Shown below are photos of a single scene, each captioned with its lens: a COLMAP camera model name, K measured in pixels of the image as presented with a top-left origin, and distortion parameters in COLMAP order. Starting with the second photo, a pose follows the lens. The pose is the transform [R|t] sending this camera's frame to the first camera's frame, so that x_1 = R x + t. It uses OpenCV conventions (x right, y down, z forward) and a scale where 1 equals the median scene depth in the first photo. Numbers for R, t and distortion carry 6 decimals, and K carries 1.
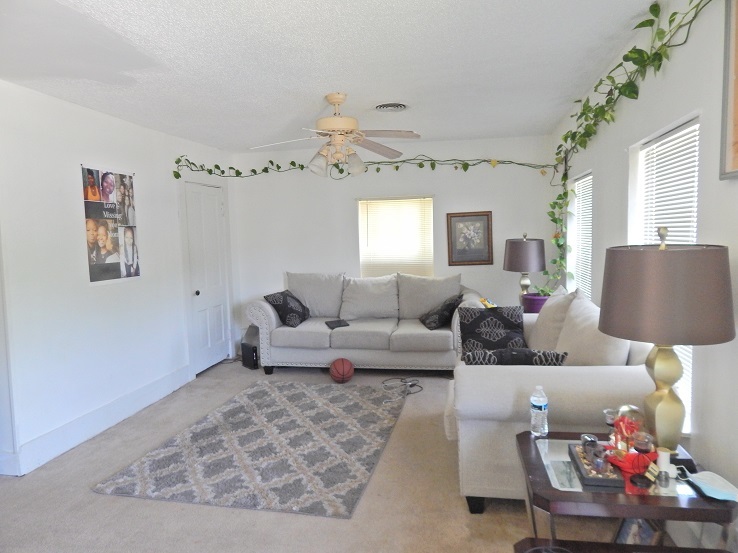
lens RADIAL K [[485.4, 0, 369.0], [0, 485.4, 276.5], [0, 0, 1]] dist [0.010160, -0.004487]
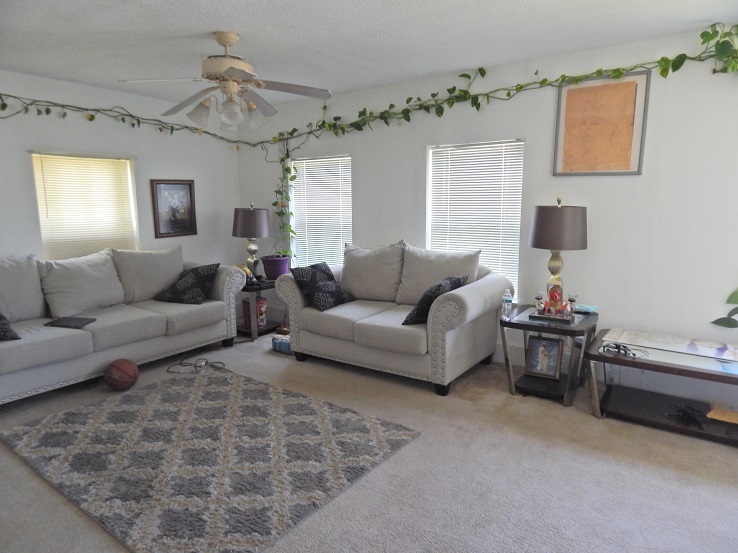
lens RADIAL K [[485.4, 0, 369.0], [0, 485.4, 276.5], [0, 0, 1]] dist [0.010160, -0.004487]
pose [[0.413230, -0.117874, 0.902966, -0.597335], [0.074291, 0.992645, 0.095583, -0.009557], [-0.907591, 0.027585, 0.418947, 0.310049]]
